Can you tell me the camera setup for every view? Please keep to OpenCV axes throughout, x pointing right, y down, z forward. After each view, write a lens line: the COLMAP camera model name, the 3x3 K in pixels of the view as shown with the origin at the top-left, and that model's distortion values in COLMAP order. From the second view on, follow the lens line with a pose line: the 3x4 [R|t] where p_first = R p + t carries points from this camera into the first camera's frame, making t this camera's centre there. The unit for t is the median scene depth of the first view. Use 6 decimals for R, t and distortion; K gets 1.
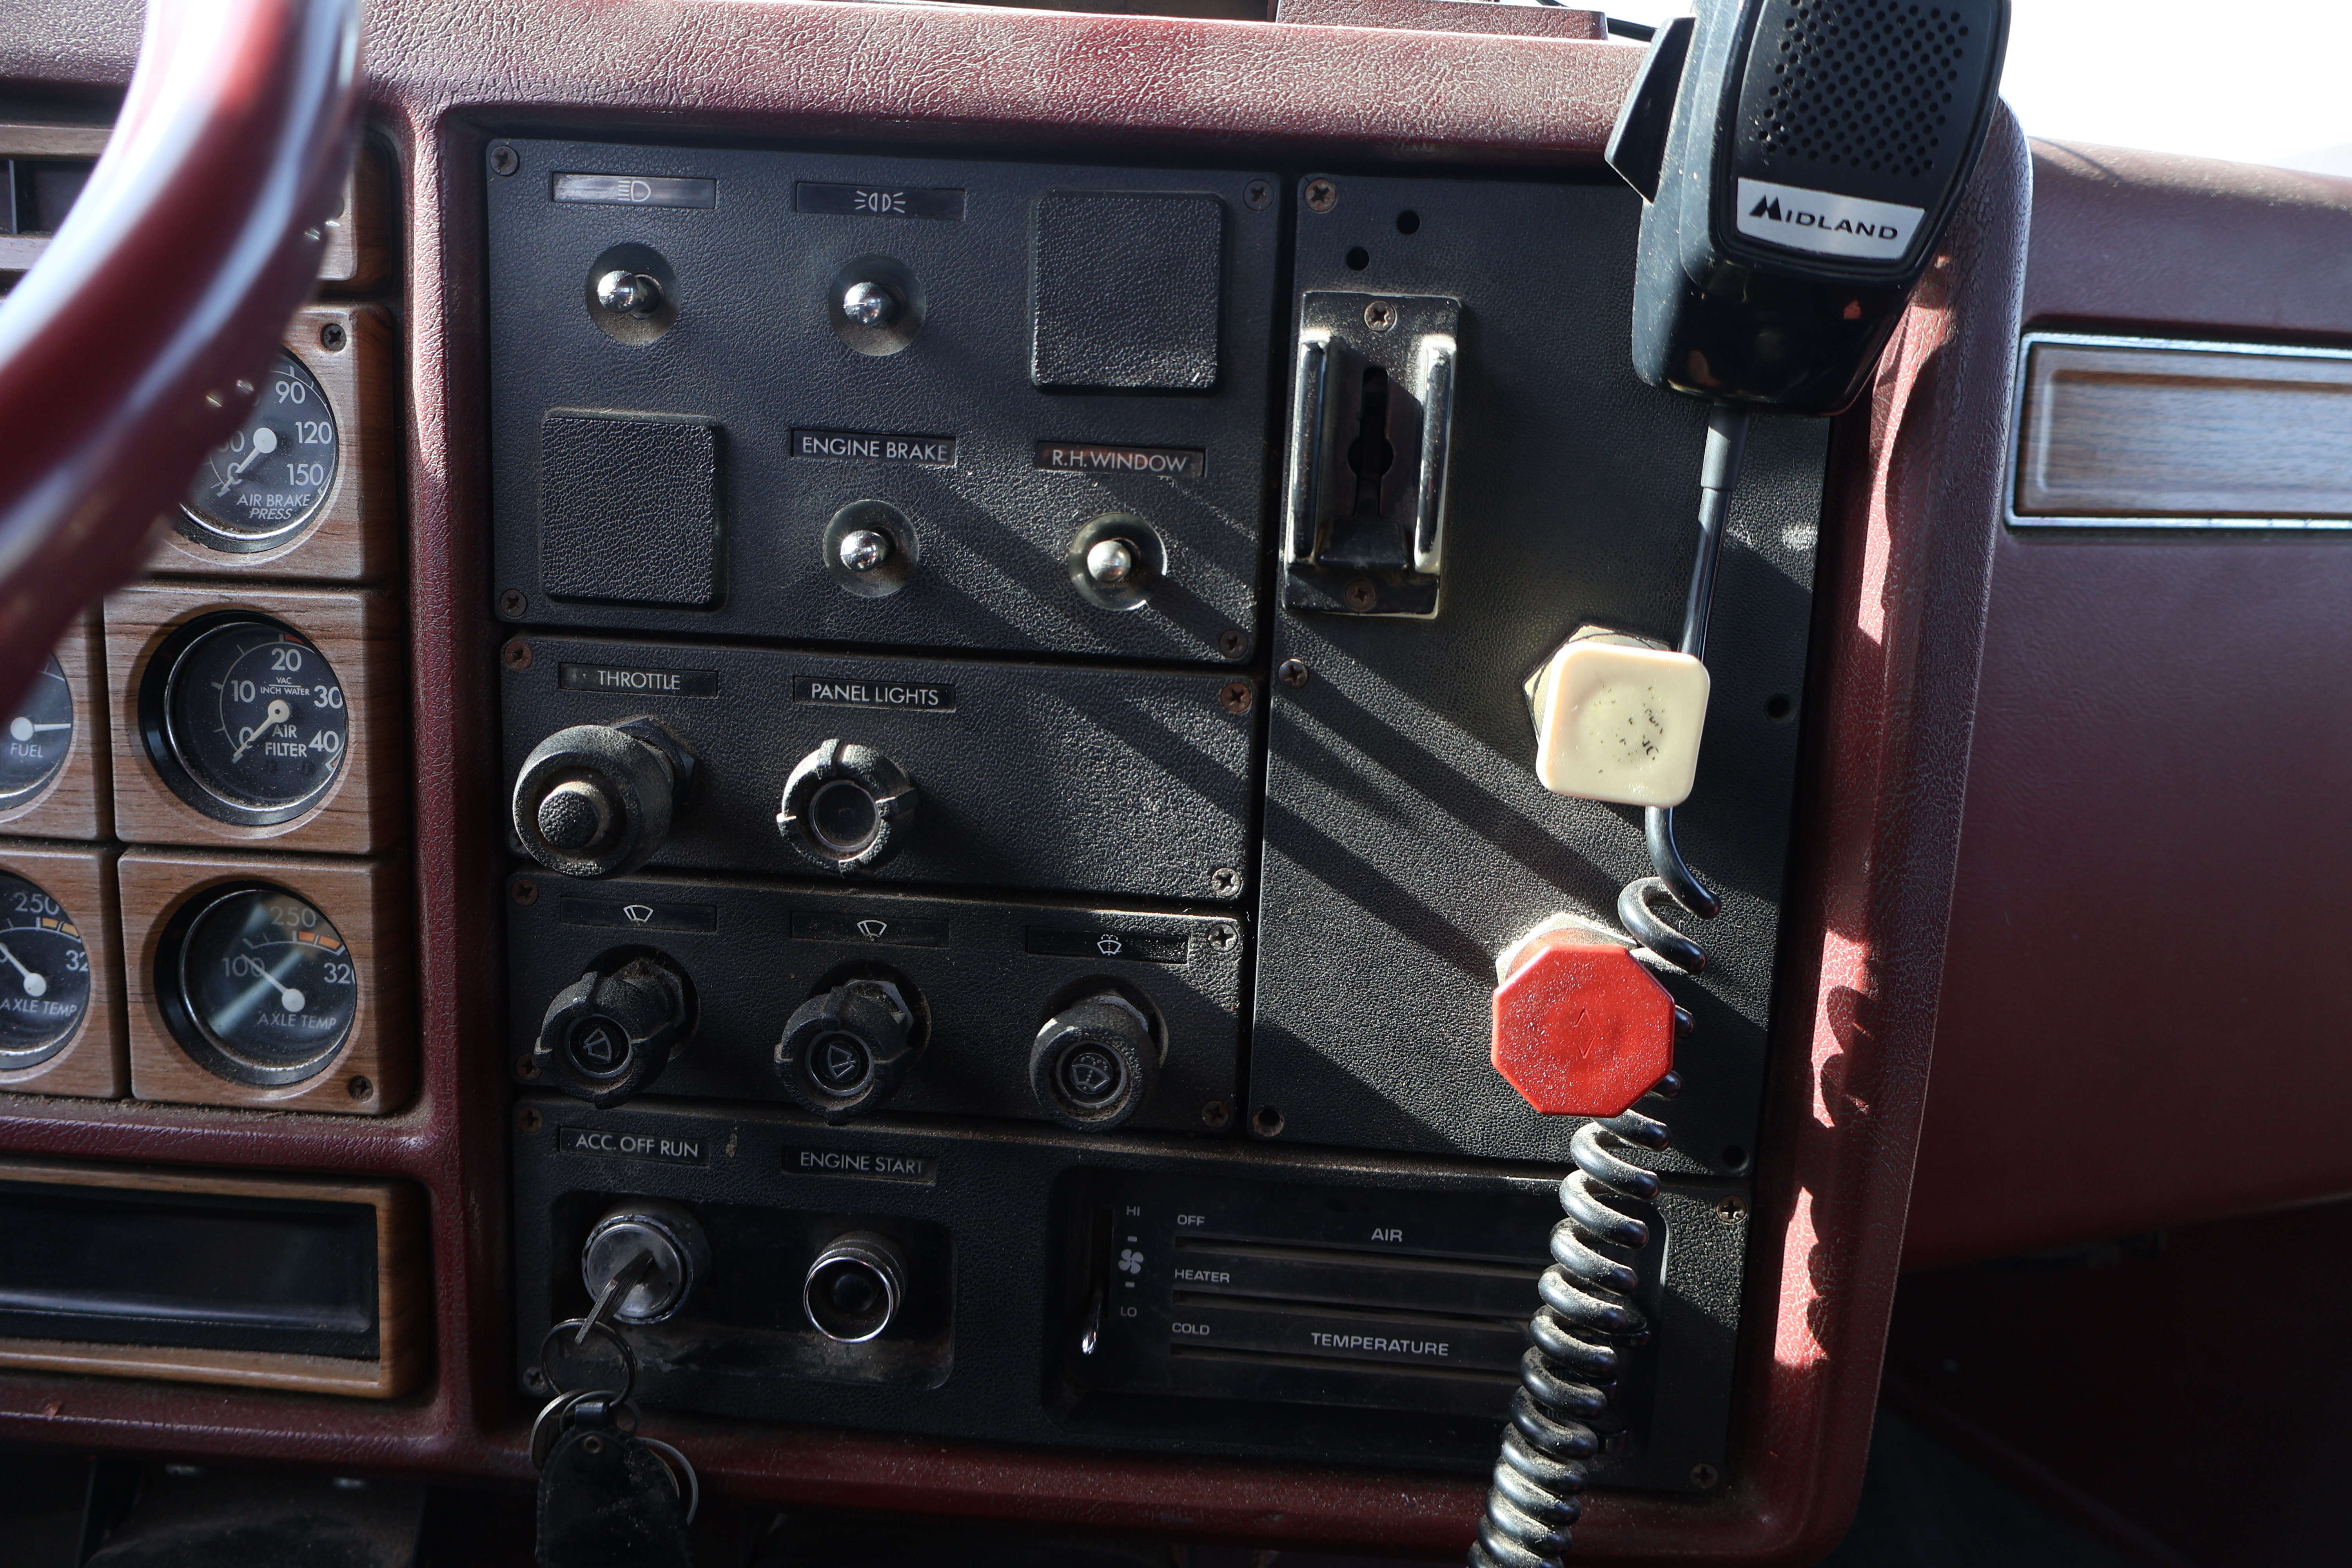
lens RADIAL K [[1962.2, 0, 1167.9], [0, 1962.2, 795.7], [0, 0, 1]] dist [0.000509, -0.010981]
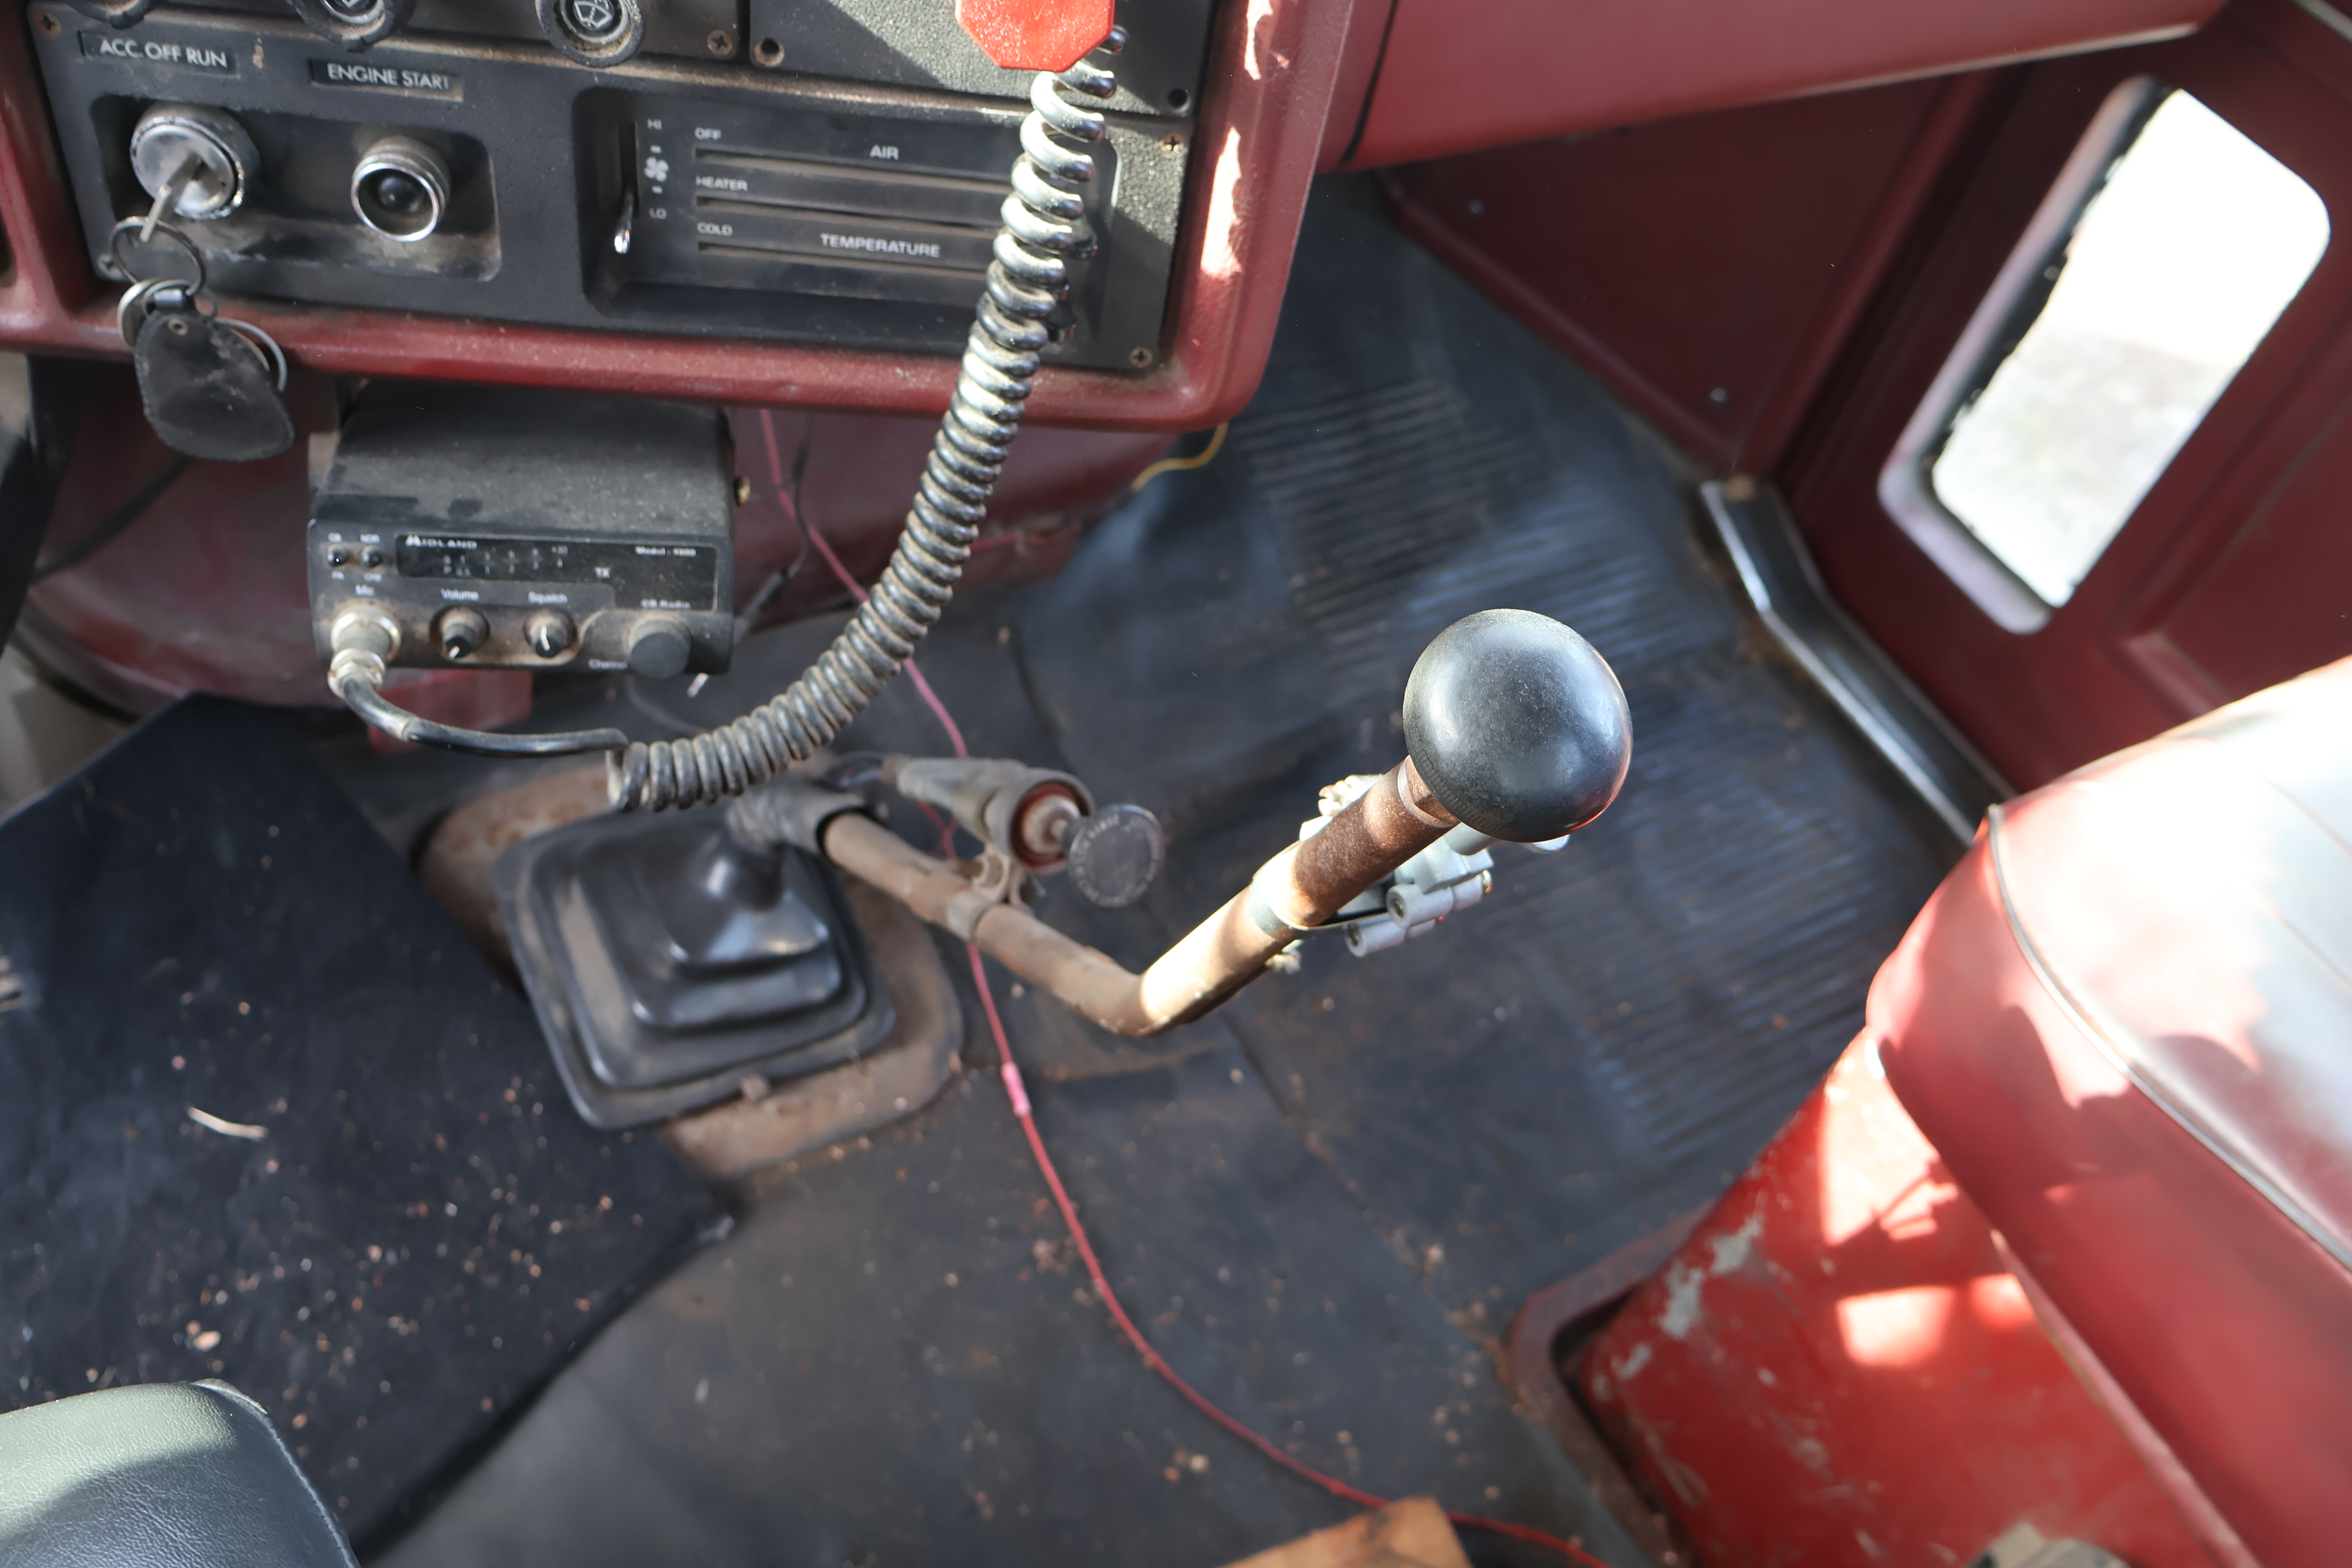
lens RADIAL K [[1962.2, 0, 1167.9], [0, 1962.2, 795.7], [0, 0, 1]] dist [0.000509, -0.010981]
pose [[0.985140, -0.032697, 0.168610, 0.071476], [-0.068802, 0.824369, 0.561856, -0.123009], [-0.157368, -0.565108, 0.809870, -0.164093]]
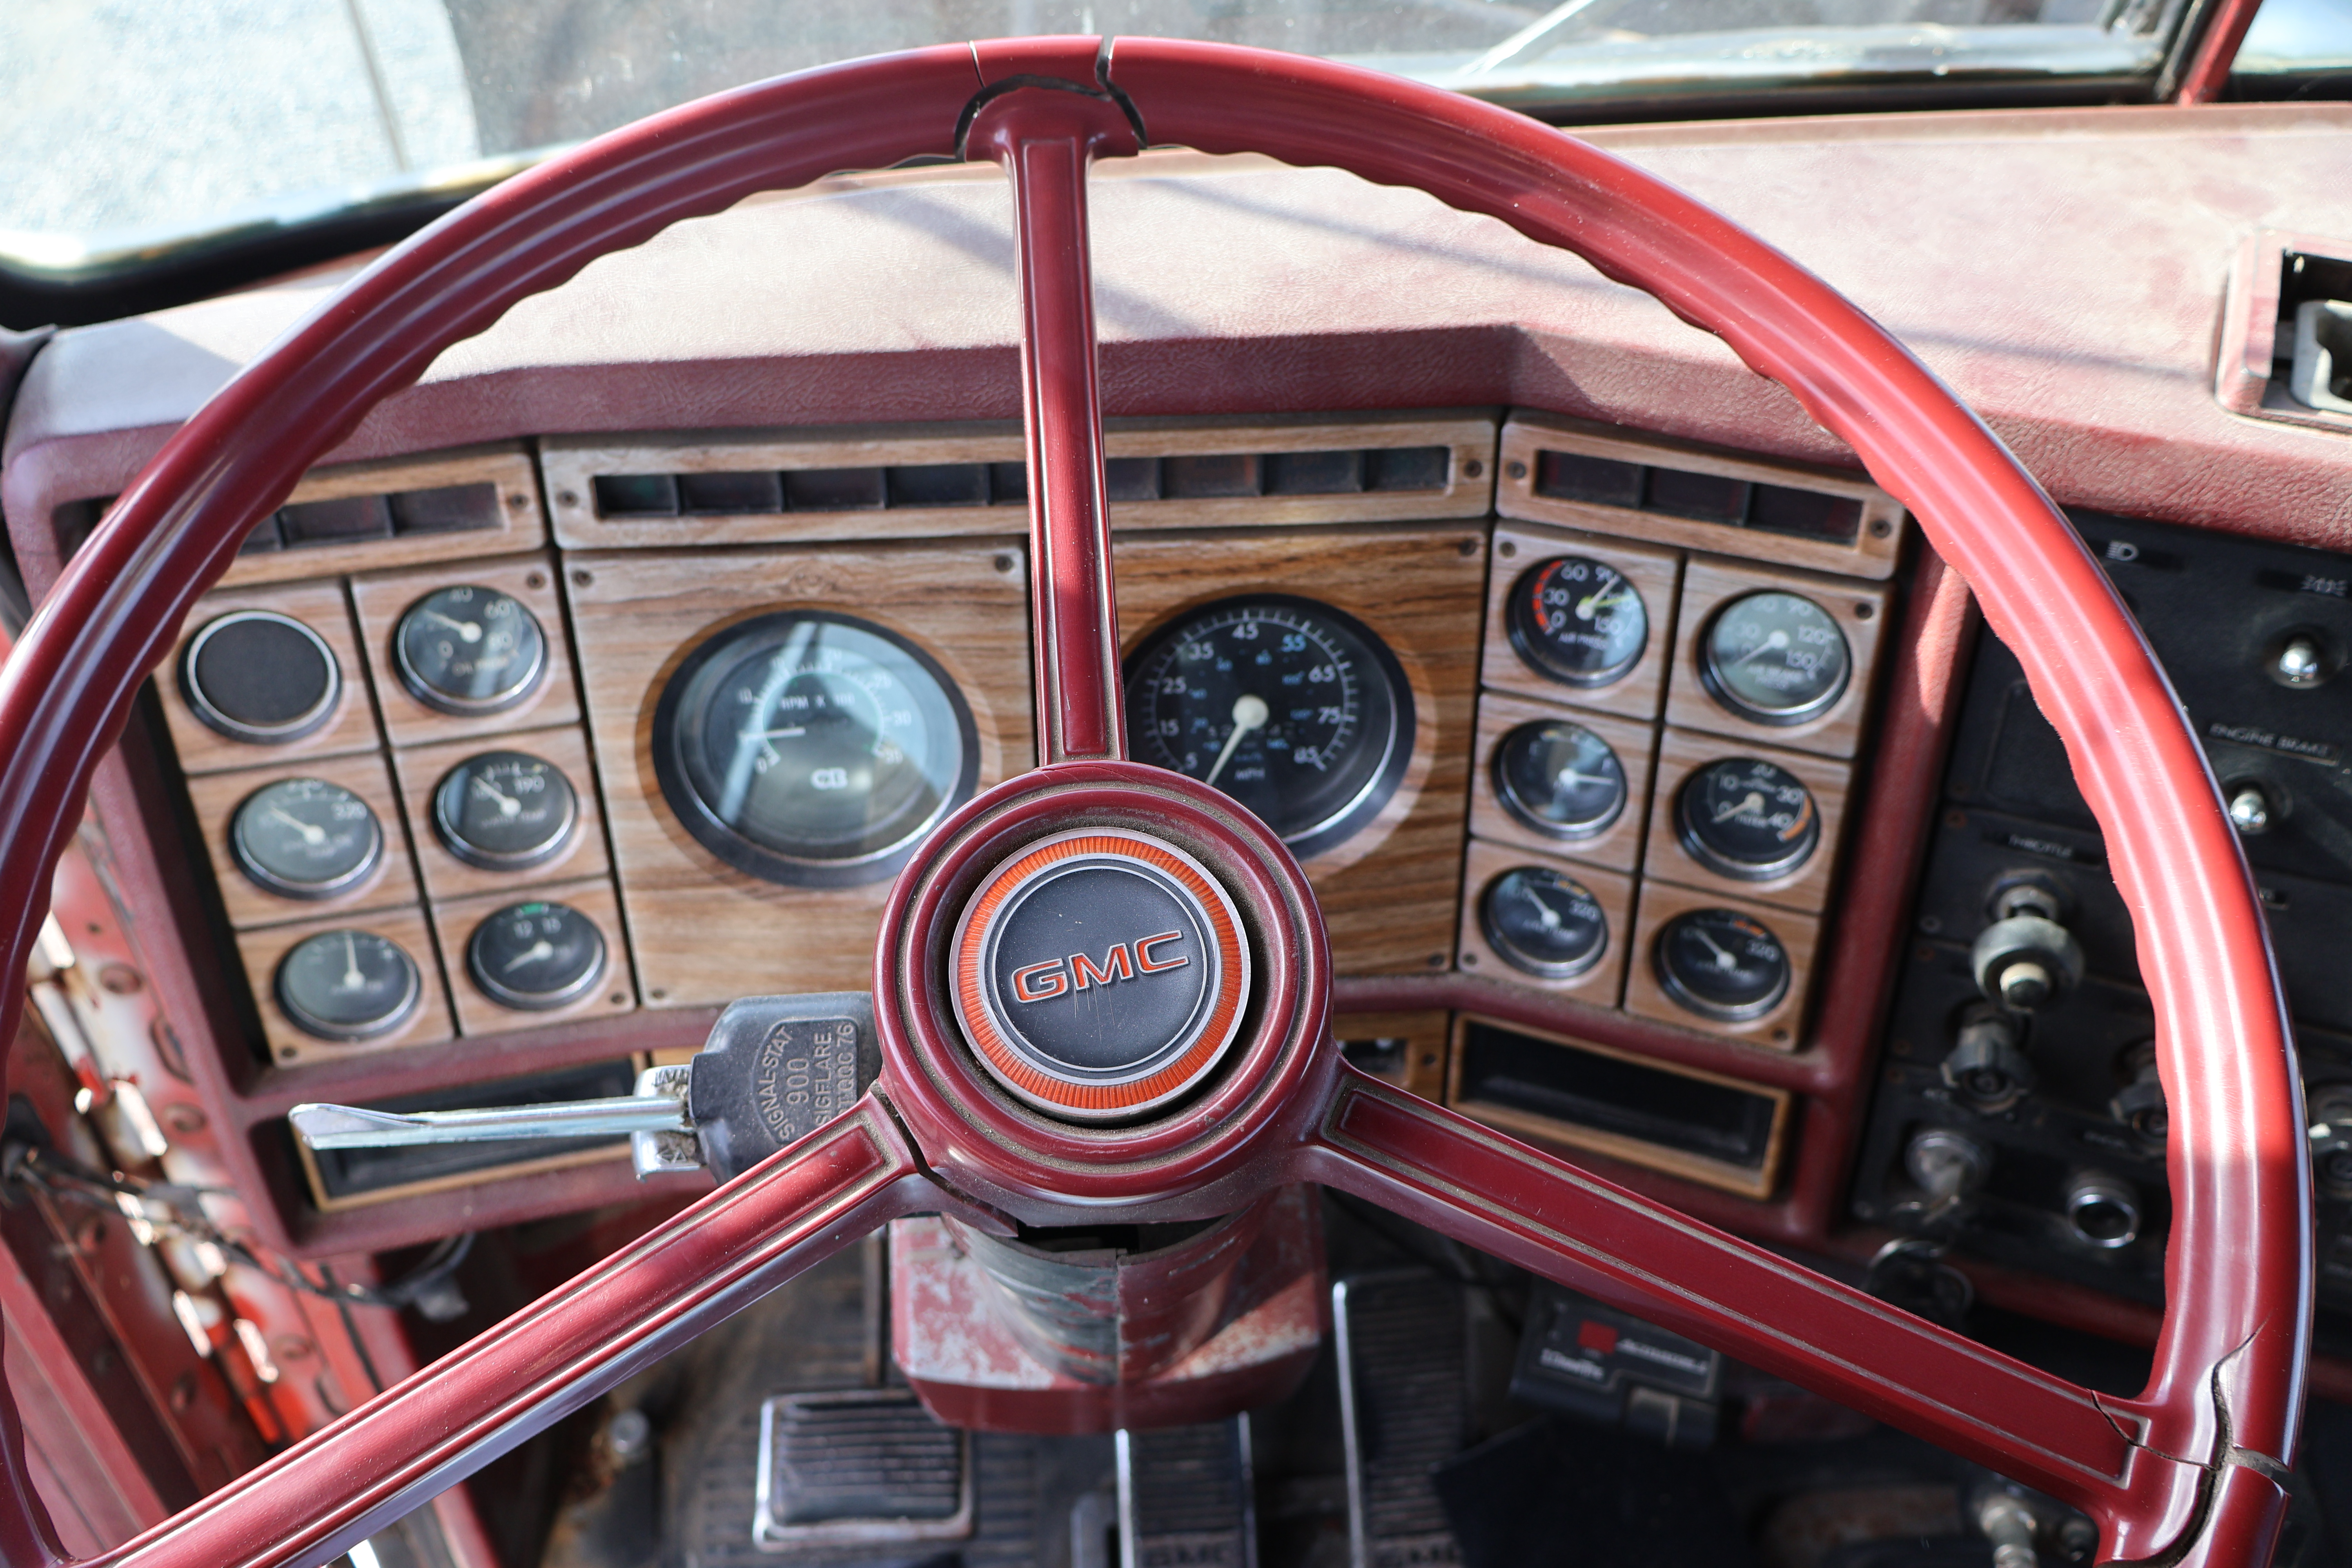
lens RADIAL K [[1962.2, 0, 1167.9], [0, 1962.2, 795.7], [0, 0, 1]] dist [0.000509, -0.010981]
pose [[0.940787, 0.138120, -0.309583, -0.423990], [-0.011859, 0.926083, 0.377133, -0.619298], [0.338790, -0.351130, 0.872885, -0.458505]]
